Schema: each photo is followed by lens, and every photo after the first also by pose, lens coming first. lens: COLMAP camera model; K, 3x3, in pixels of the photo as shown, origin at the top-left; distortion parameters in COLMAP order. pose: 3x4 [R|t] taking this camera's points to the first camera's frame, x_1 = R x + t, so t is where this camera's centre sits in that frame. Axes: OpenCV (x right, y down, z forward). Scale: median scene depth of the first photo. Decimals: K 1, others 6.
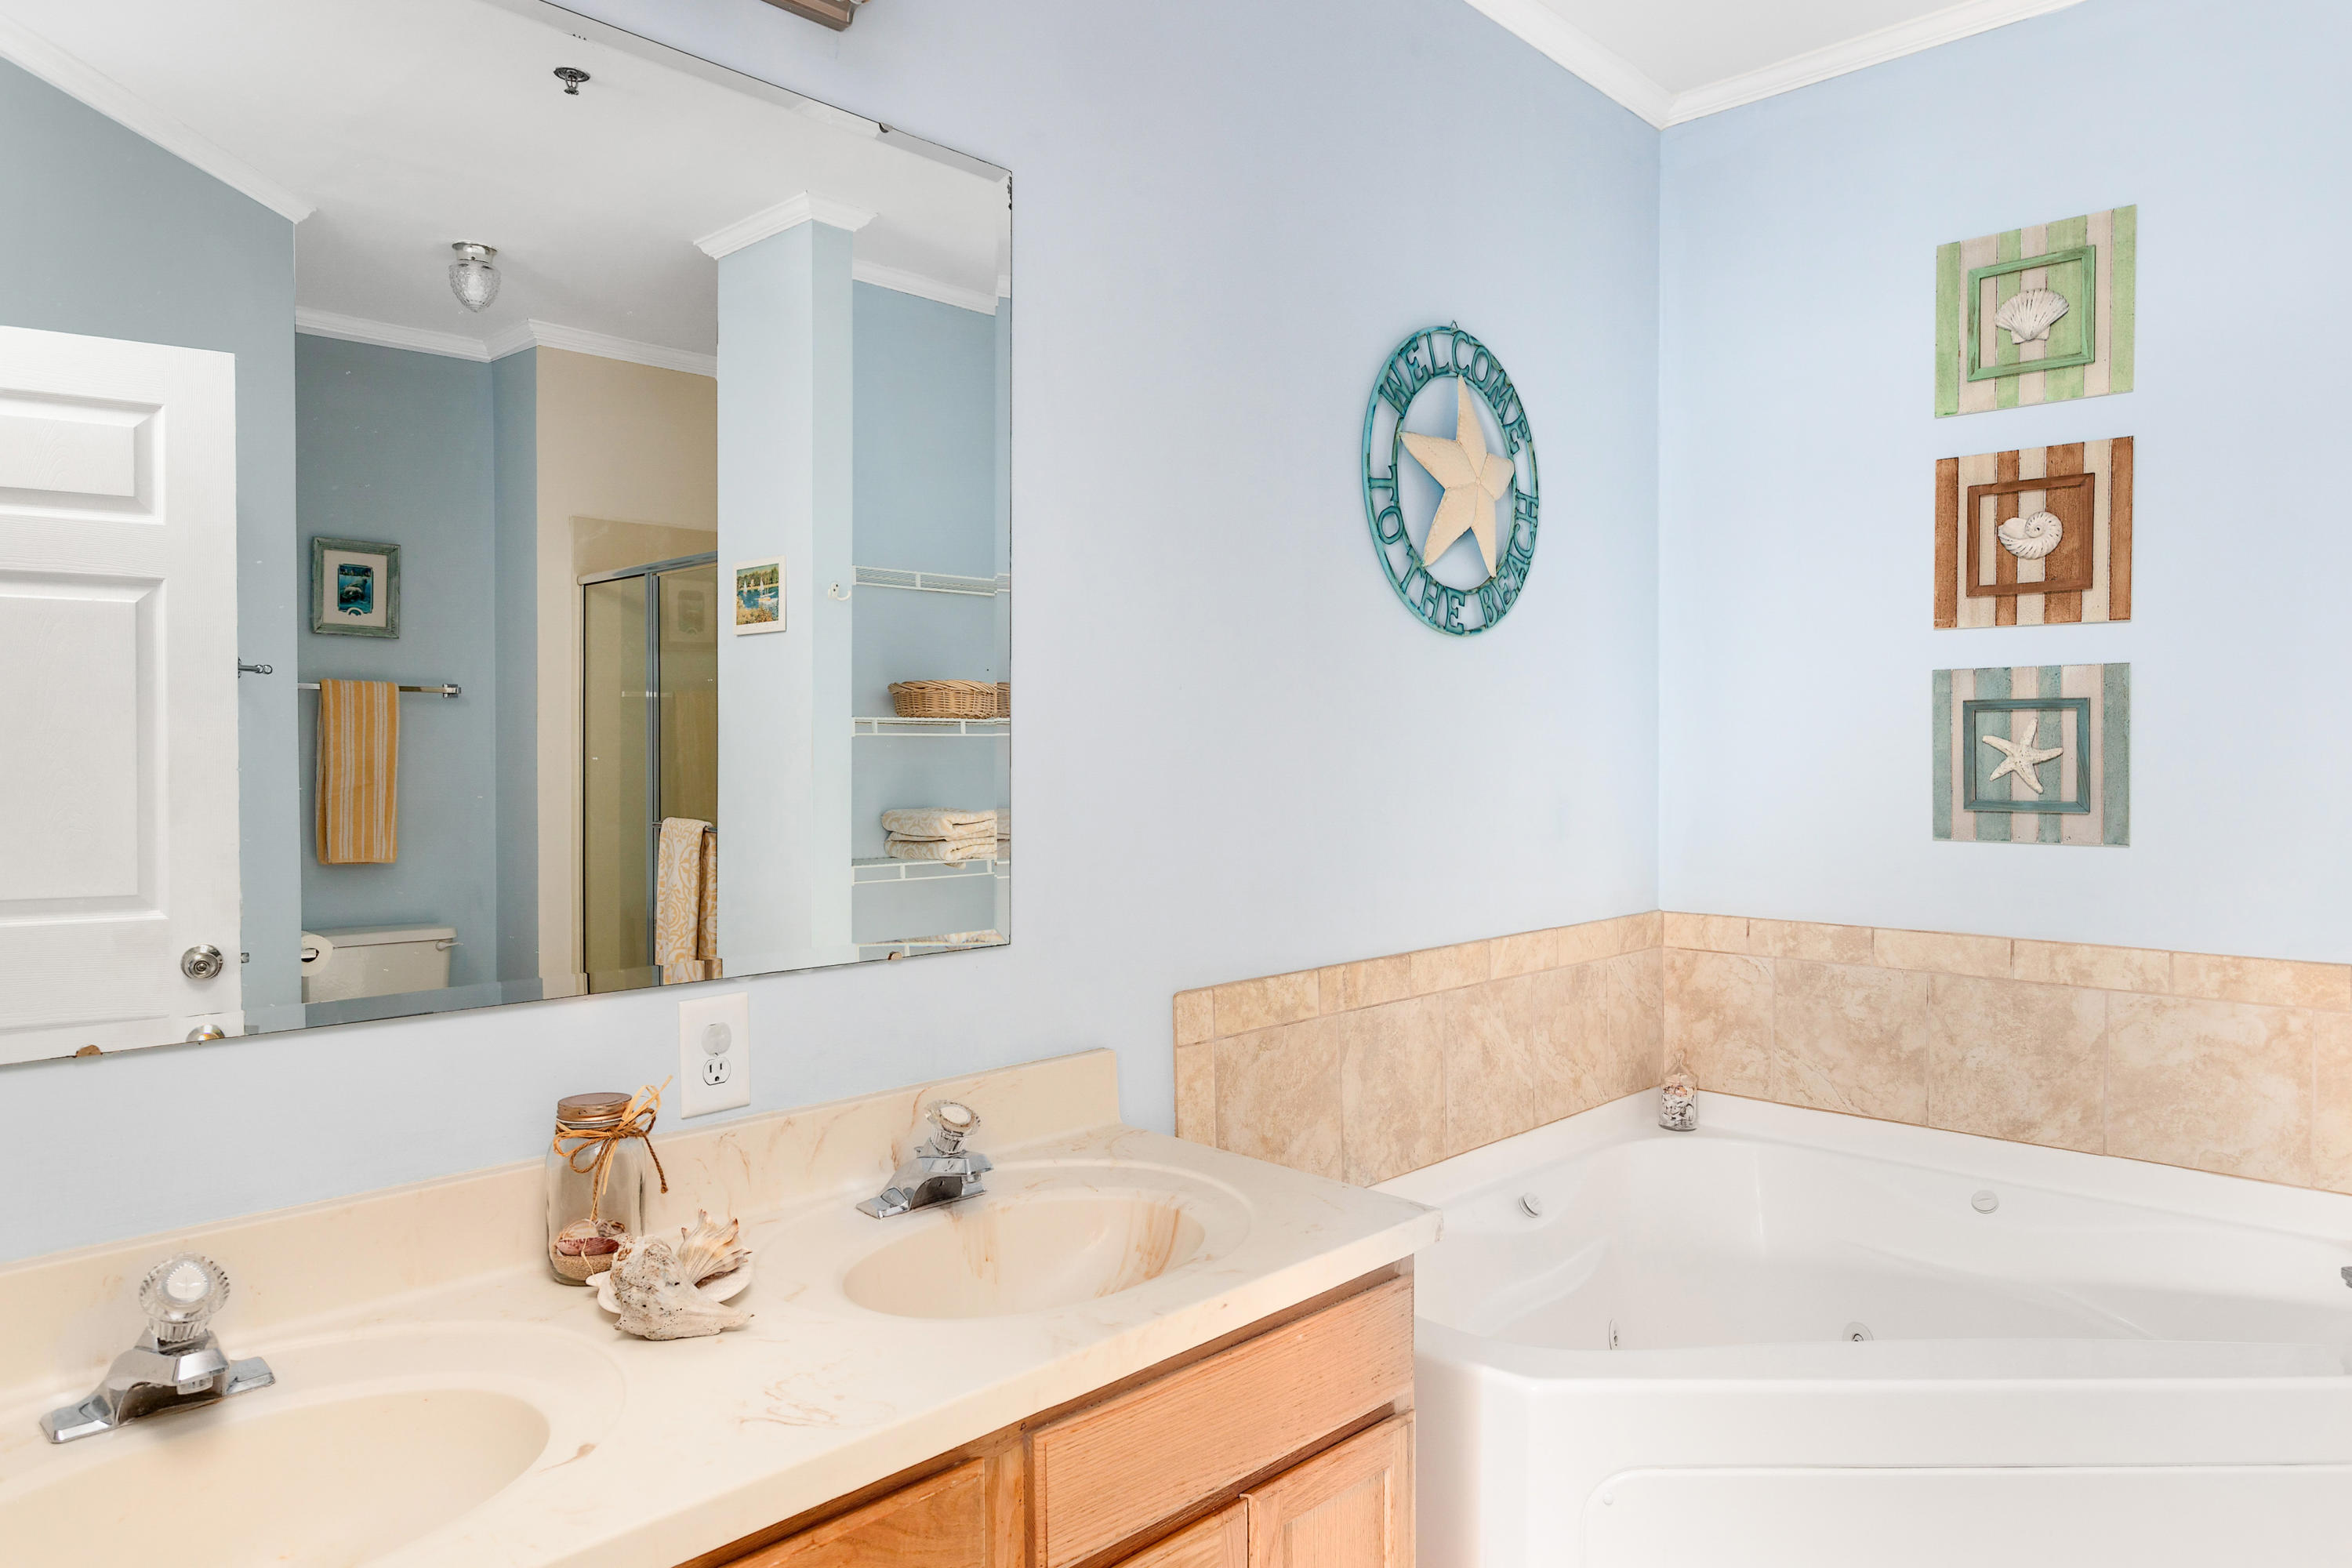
lens RADIAL K [[1556.9, 0, 1177.4], [0, 1556.9, 778.0], [0, 0, 1]] dist [-0.001596, 0.000673]
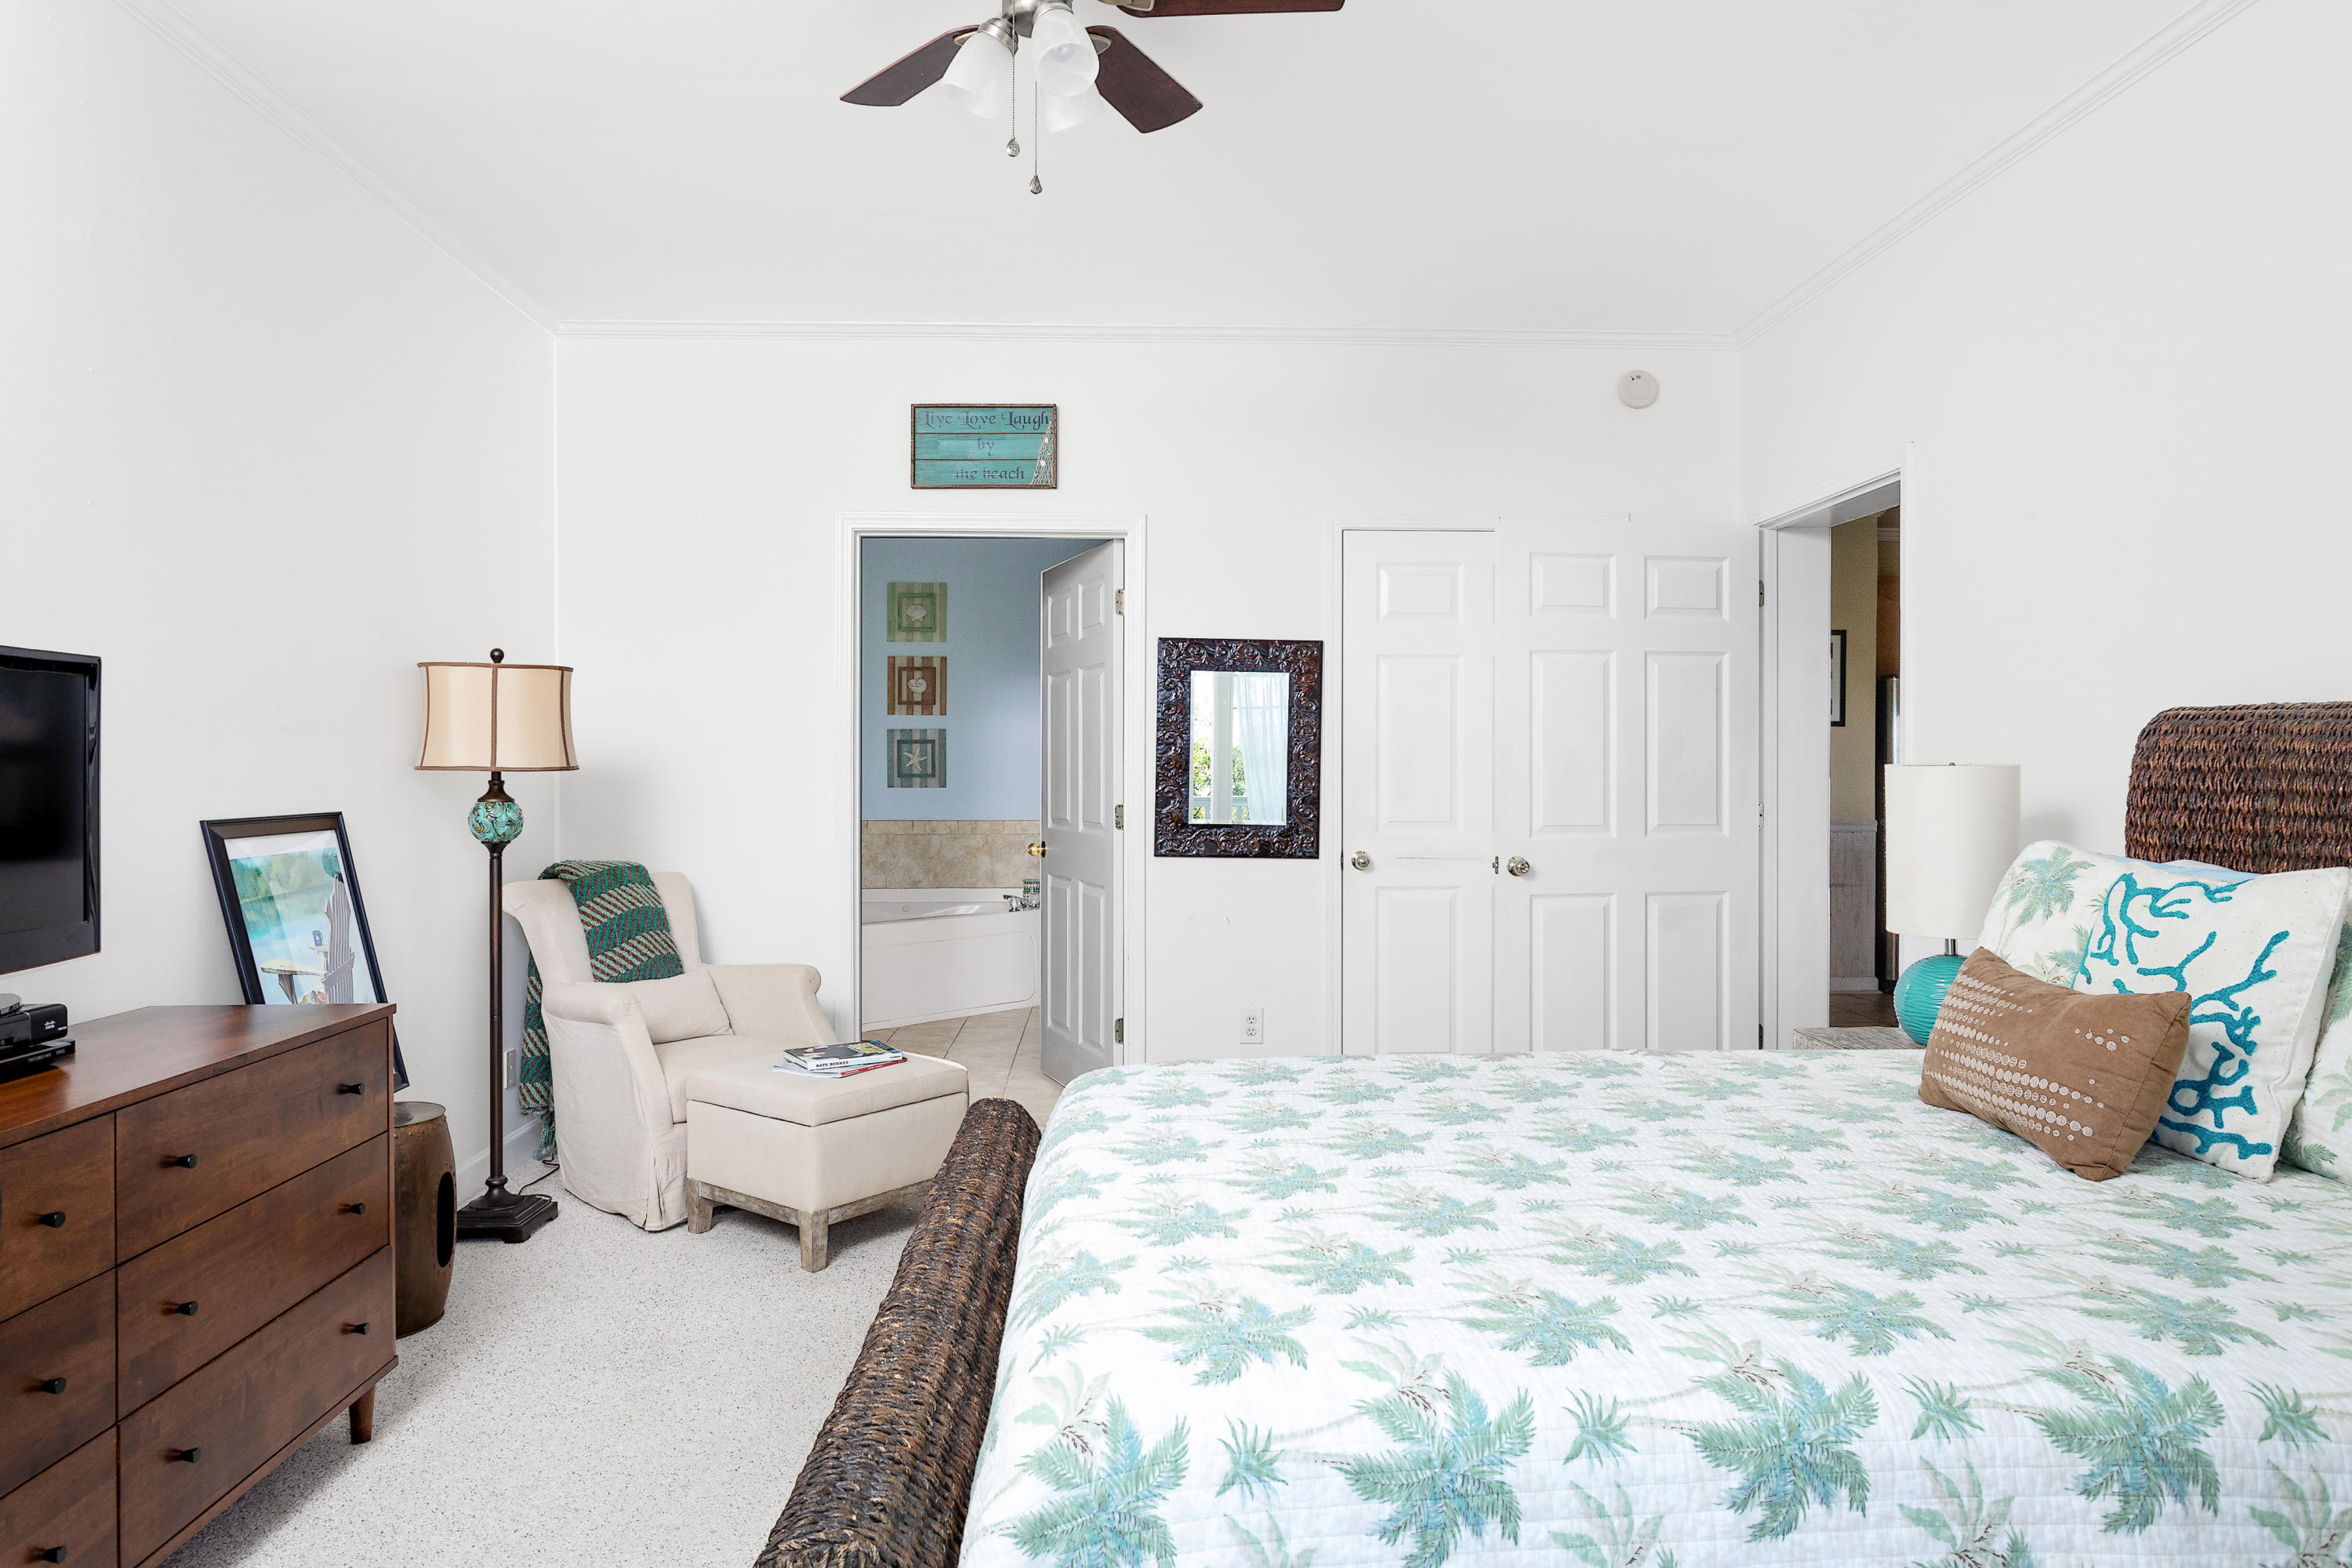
lens RADIAL K [[1556.9, 0, 1178.8], [0, 1556.9, 777.0], [0, 0, 1]] dist [-0.001596, 0.000673]
pose [[0.767496, -0.006484, 0.641021, -0.996941], [0.006918, 0.999974, 0.001832, 0.018851], [-0.641016, 0.003029, 0.767521, -1.637895]]
